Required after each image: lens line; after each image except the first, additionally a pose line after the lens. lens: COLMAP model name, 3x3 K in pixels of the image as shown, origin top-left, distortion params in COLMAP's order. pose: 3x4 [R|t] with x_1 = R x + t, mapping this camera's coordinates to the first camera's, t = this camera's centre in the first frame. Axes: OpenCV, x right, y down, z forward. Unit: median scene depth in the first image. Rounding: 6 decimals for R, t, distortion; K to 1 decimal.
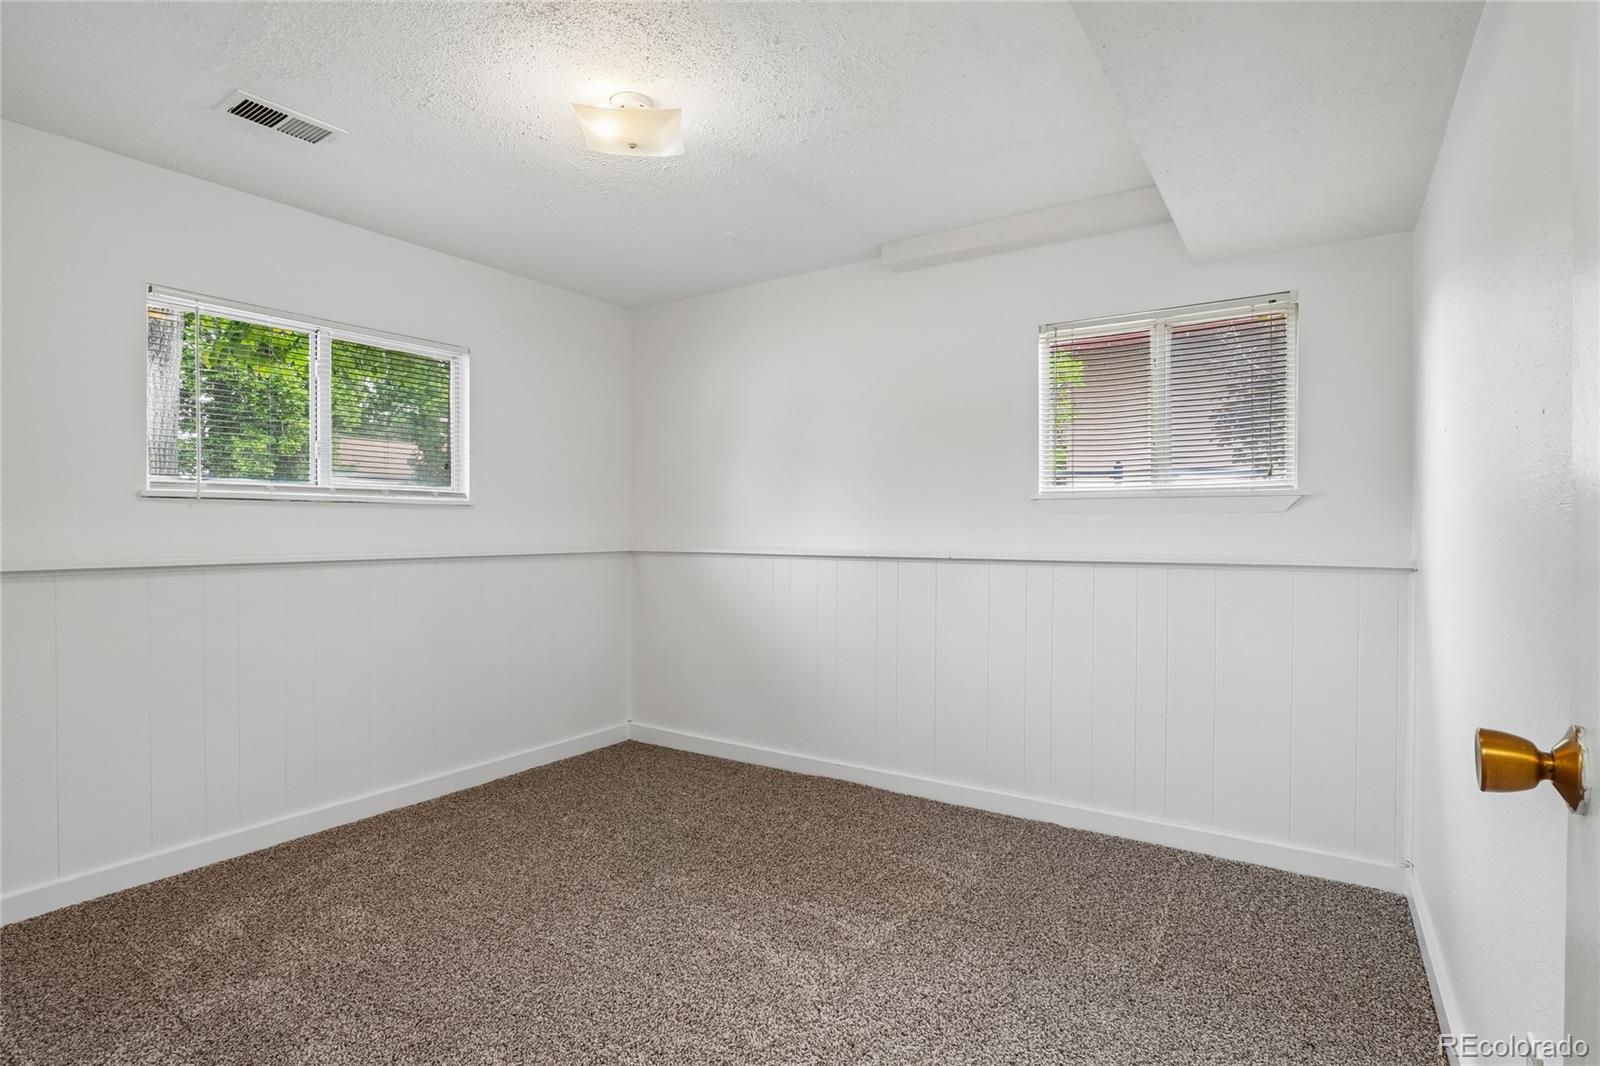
lens RADIAL K [[800.3, 0, 797.4], [0, 800.3, 531.4], [0, 0, 1]] dist [-0.019821, 0.004874]
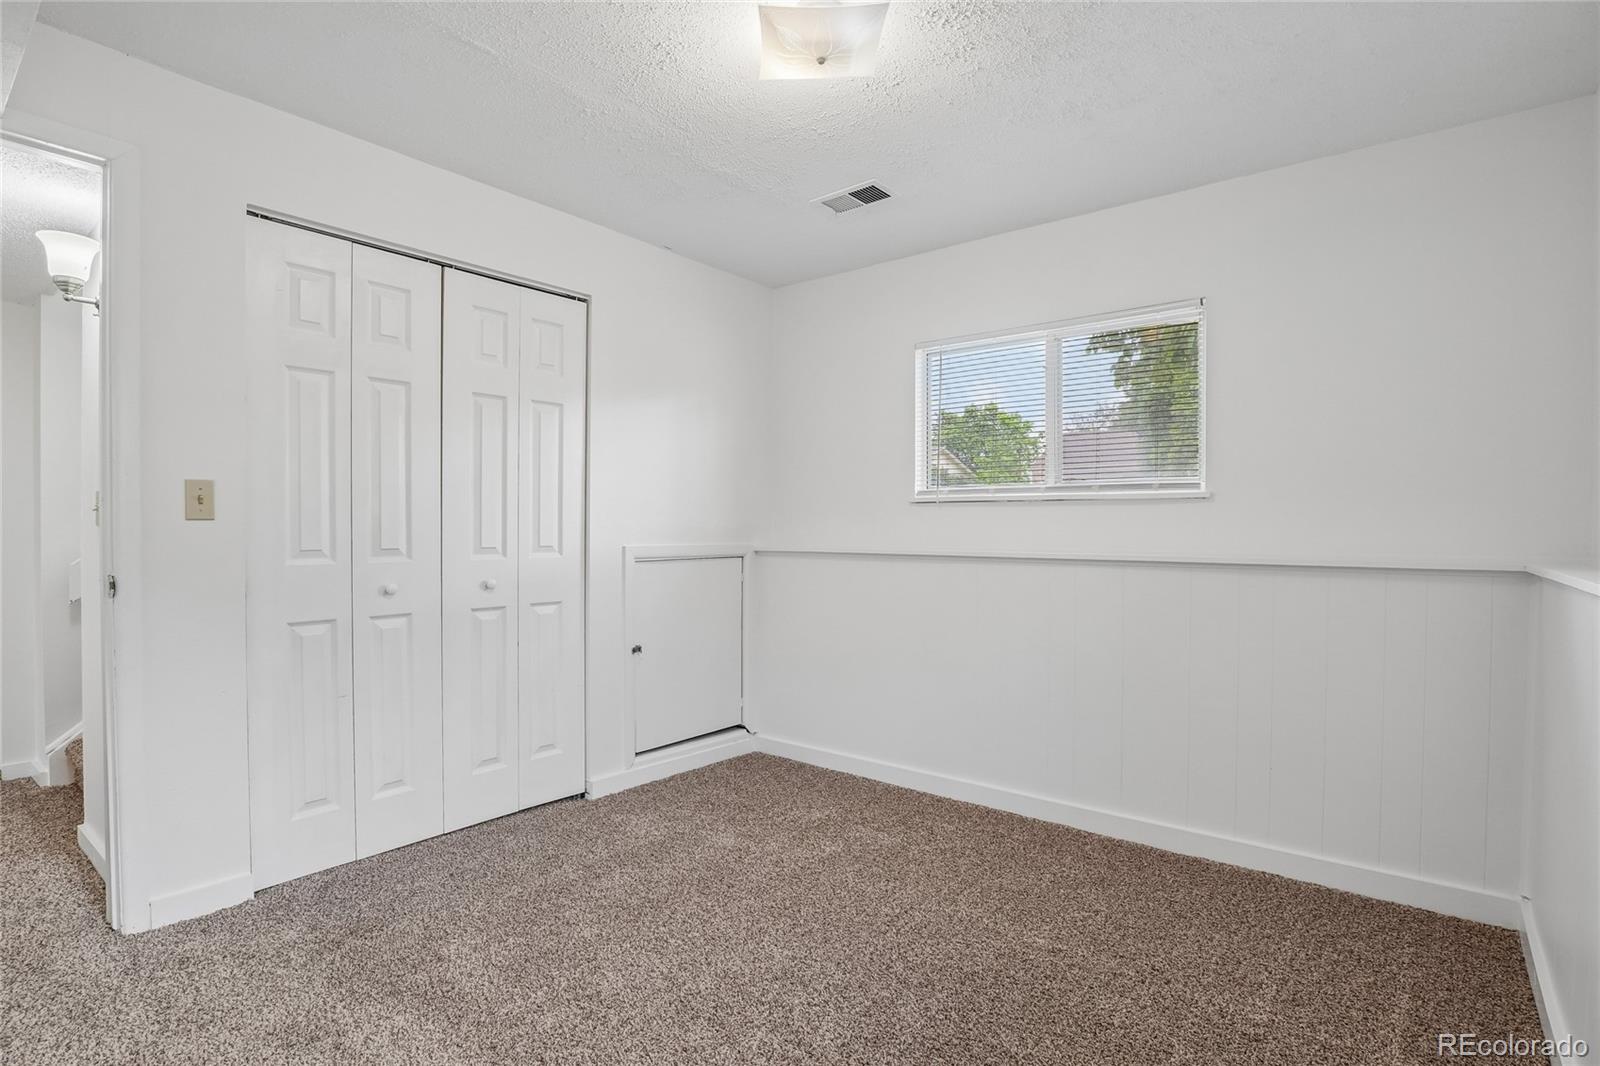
lens RADIAL K [[800.3, 0, 797.4], [0, 800.3, 532.6], [0, 0, 1]] dist [-0.019821, 0.004874]
pose [[-0.095650, 0.005975, -0.995397, 0.439895], [-0.007549, 0.999949, 0.006728, -0.000524], [0.995386, 0.008158, -0.095600, 0.736901]]
